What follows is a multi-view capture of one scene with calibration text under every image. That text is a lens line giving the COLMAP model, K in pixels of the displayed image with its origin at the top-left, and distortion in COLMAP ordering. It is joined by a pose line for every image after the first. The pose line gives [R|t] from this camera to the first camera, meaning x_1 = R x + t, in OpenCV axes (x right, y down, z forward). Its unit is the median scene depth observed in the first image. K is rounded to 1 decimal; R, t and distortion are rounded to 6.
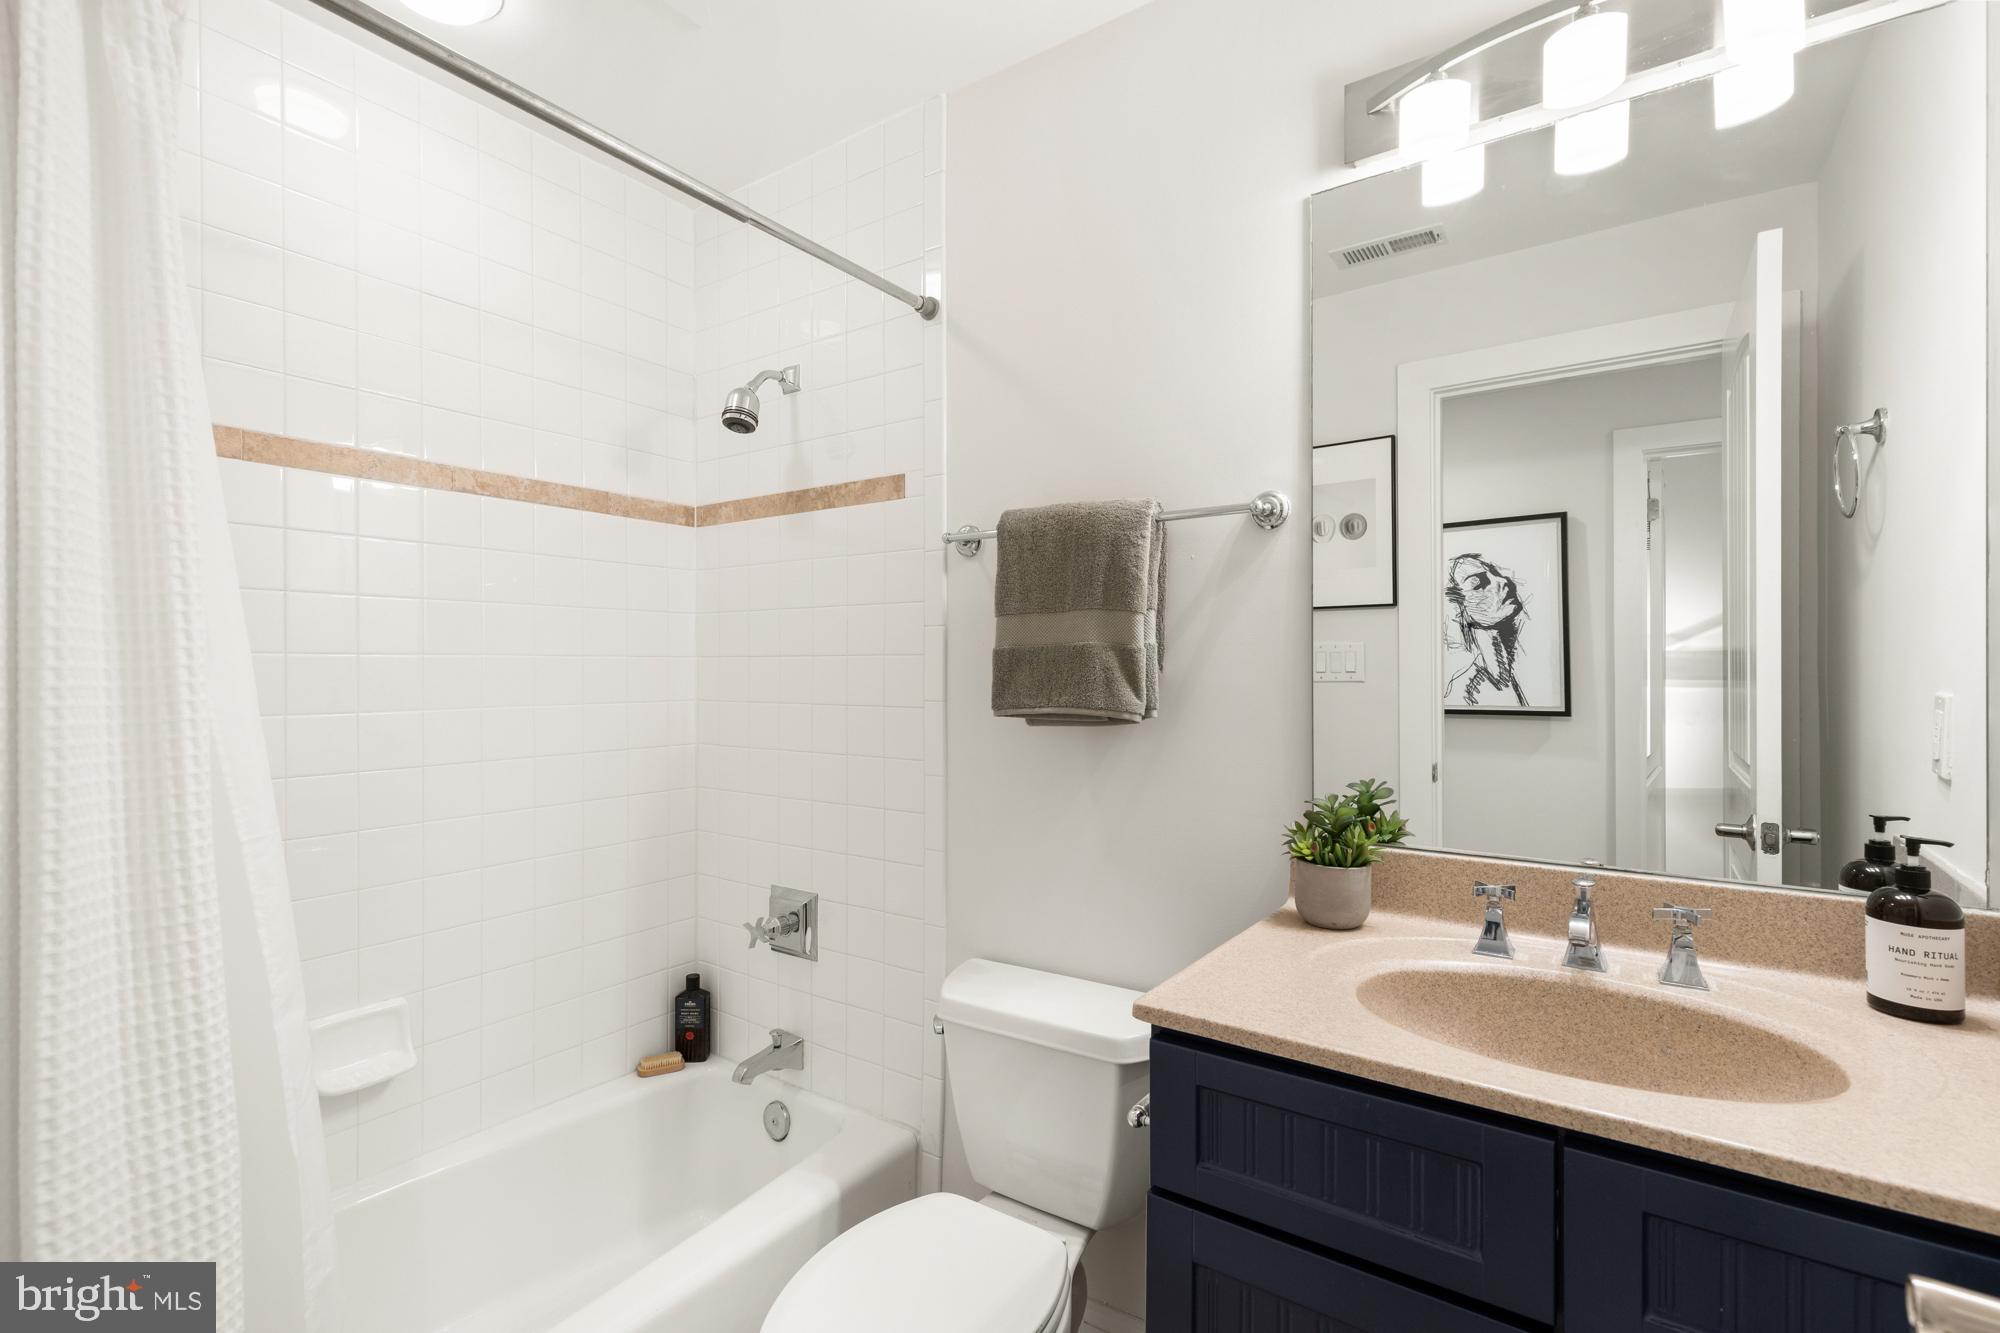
lens RADIAL K [[911.1, 0, 997.6], [0, 911.1, 668.8], [0, 0, 1]] dist [0.004870, -0.002862]
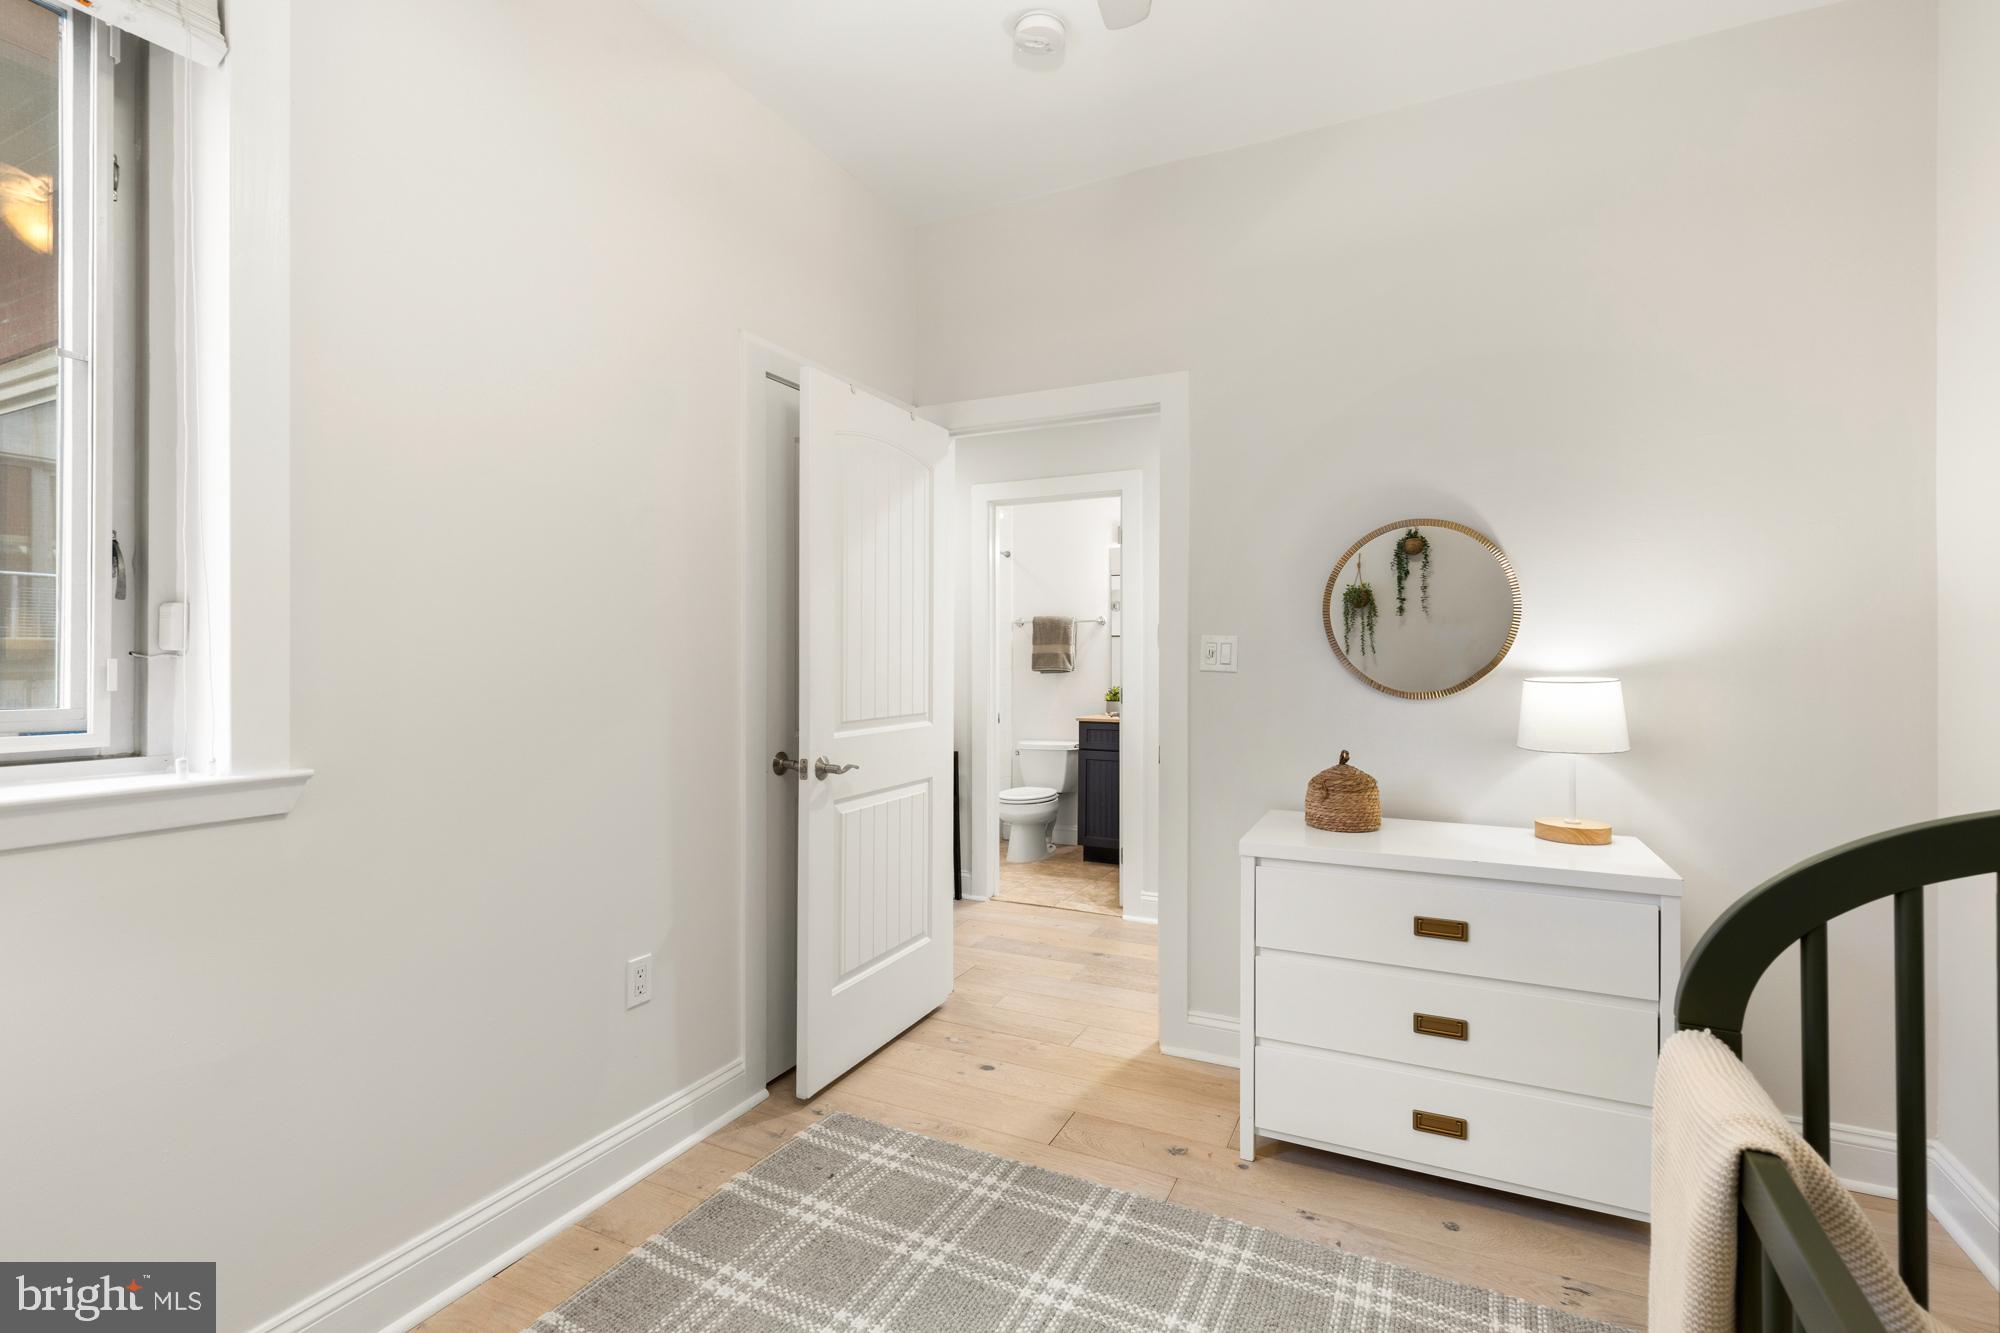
lens RADIAL K [[911.1, 0, 1002.8], [0, 911.1, 660.7], [0, 0, 1]] dist [0.004870, -0.002862]
pose [[0.986026, 0.004308, 0.166534, -0.828087], [-0.003692, 0.999985, -0.004005, 0.026573], [-0.166549, 0.003335, 0.986028, -2.985863]]
